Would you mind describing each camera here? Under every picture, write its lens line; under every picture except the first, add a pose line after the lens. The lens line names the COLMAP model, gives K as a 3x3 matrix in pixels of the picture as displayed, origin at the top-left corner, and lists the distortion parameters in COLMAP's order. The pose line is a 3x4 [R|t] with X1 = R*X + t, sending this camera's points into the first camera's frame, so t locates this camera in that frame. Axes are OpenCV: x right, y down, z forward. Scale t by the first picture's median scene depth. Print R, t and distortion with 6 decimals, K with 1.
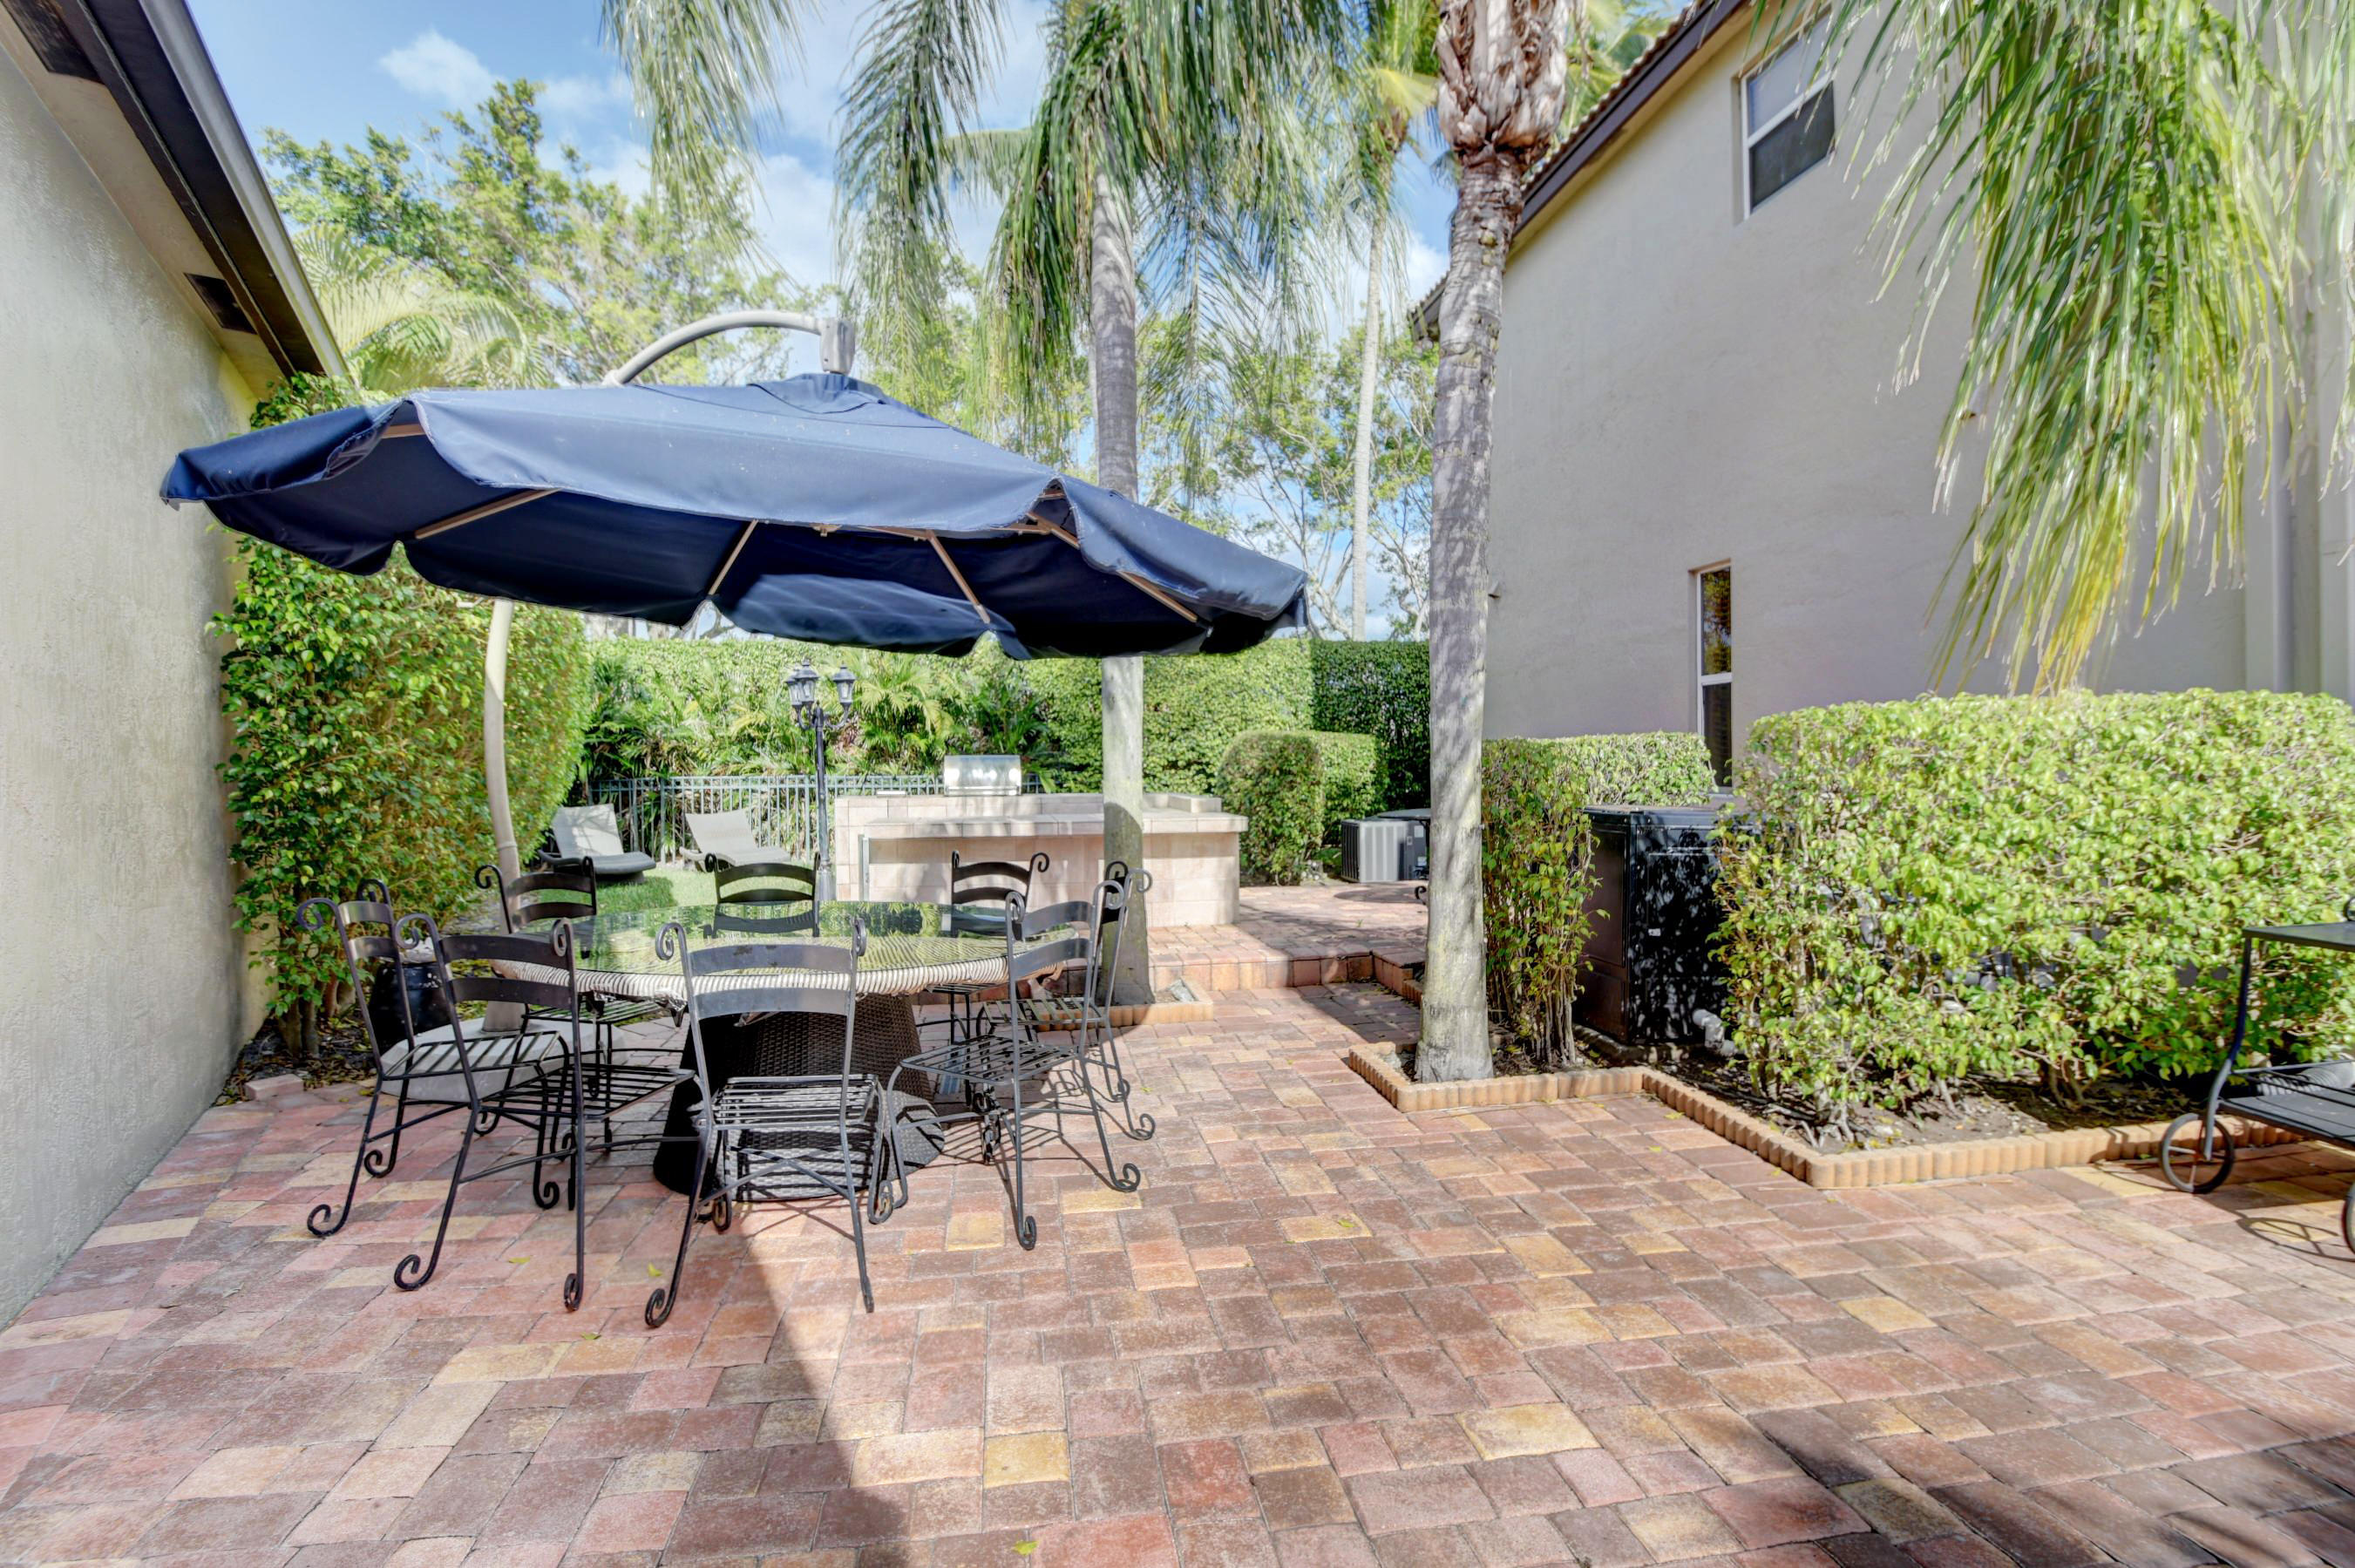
lens RADIAL K [[1144.5, 0, 1197.8], [0, 1144.5, 775.5], [0, 0, 1]] dist [-0.002756, -0.018284]
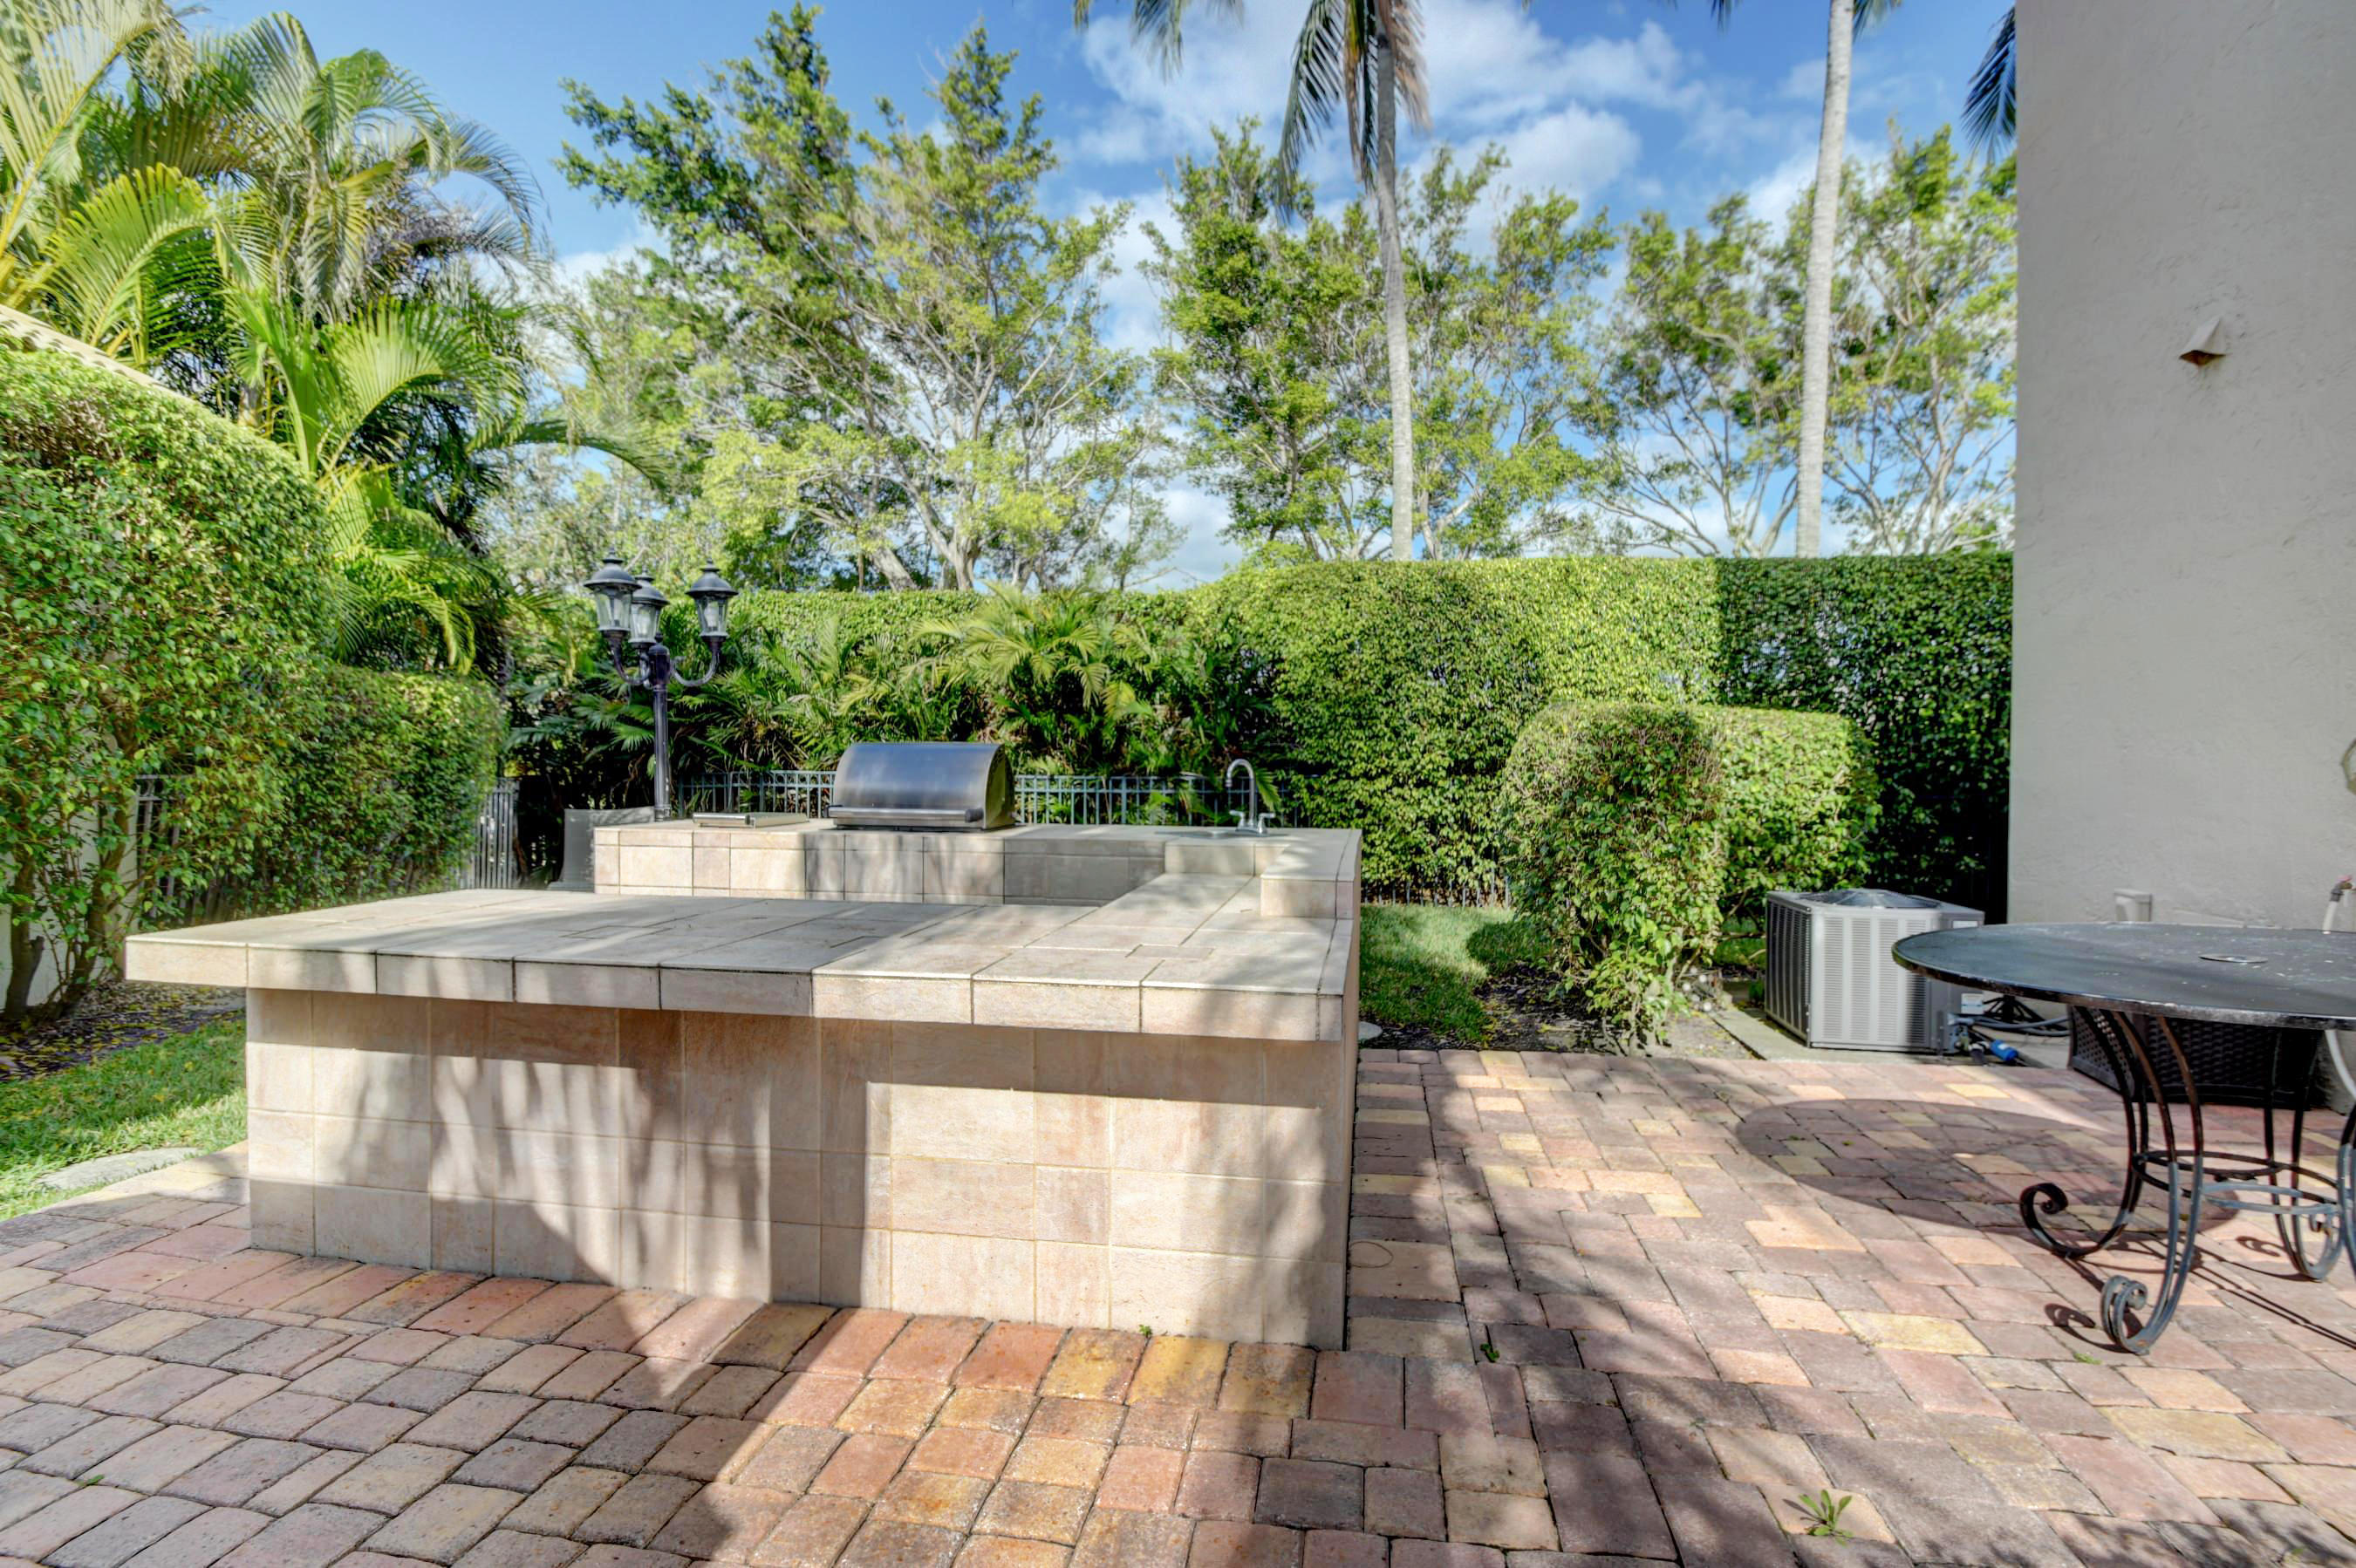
lens RADIAL K [[1144.9, 0, 1198.3], [0, 1144.9, 775.5], [0, 0, 1]] dist [-0.002756, -0.018284]
pose [[0.941299, 0.021784, -0.336871, 0.050779], [-0.021123, 0.999761, 0.005628, -0.005432], [0.336913, 0.001818, 0.941534, 0.388410]]
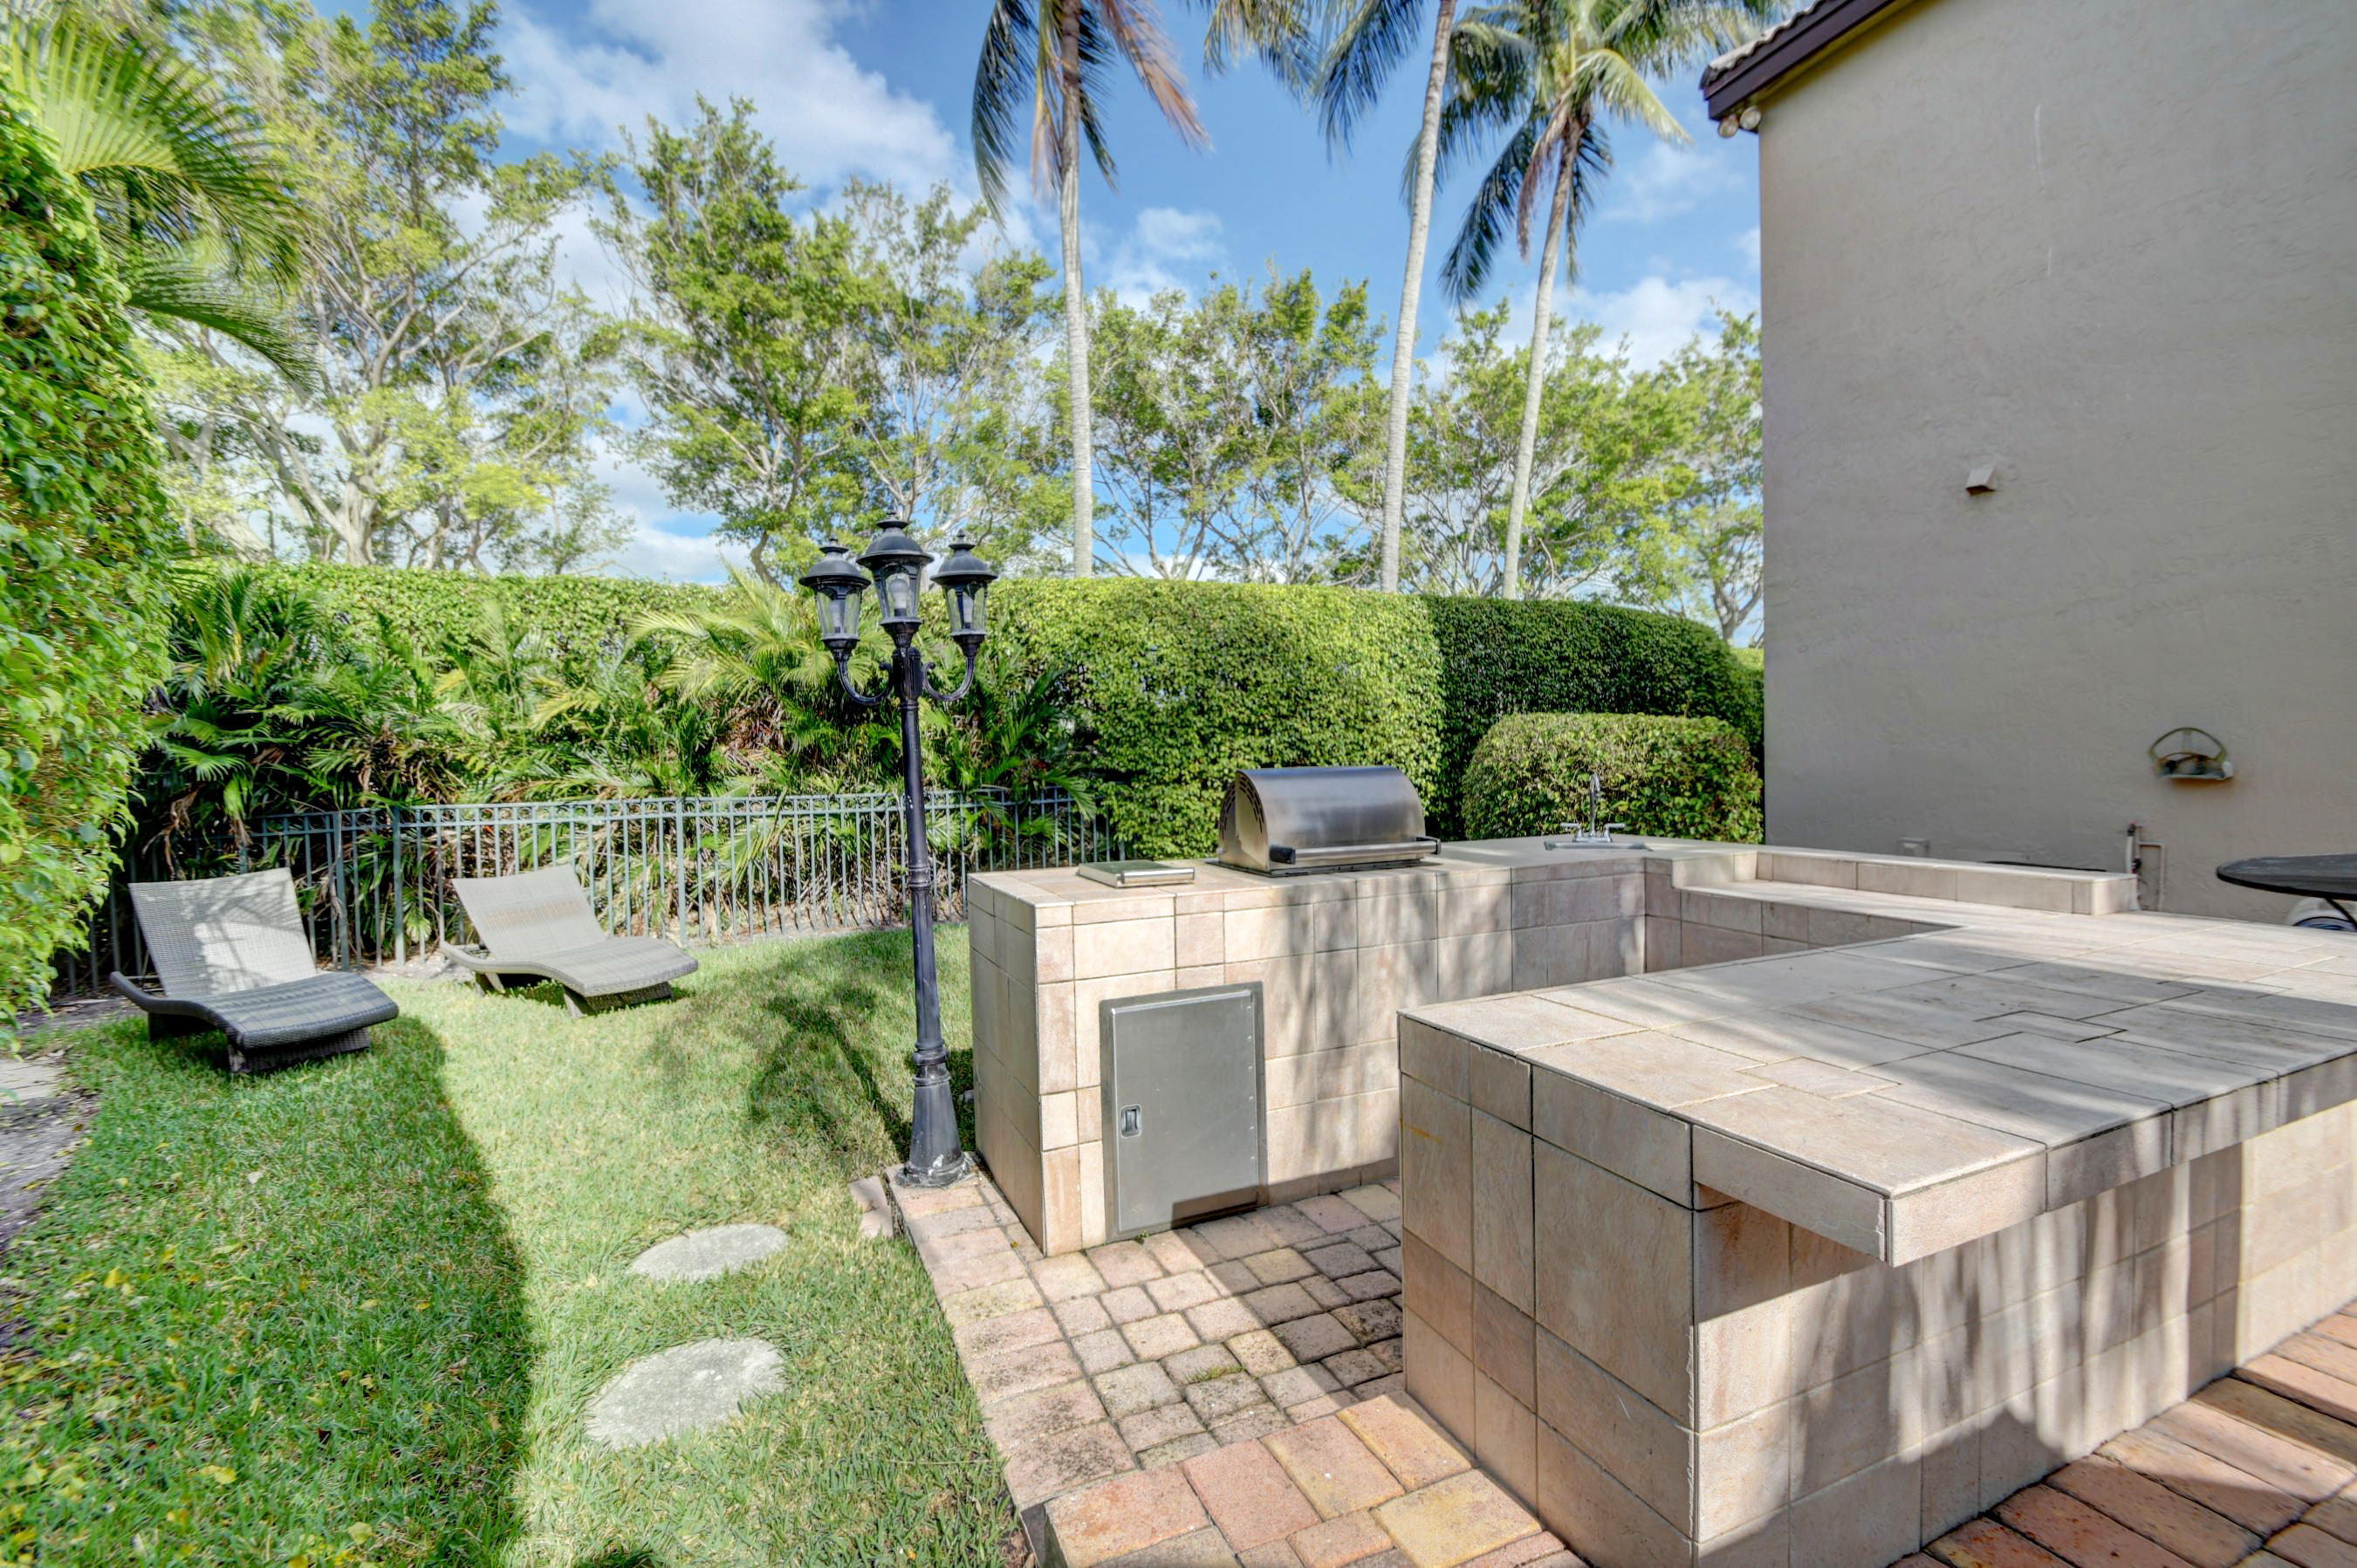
lens RADIAL K [[1032.9, 0, 1192.8], [0, 1032.9, 767.8], [0, 0, 1]] dist [0.008039, -0.016354]
pose [[0.972328, -0.014177, 0.233187, -0.209581], [0.014295, 0.999897, 0.001183, -0.012036], [-0.233180, 0.002184, 0.972431, 0.424166]]
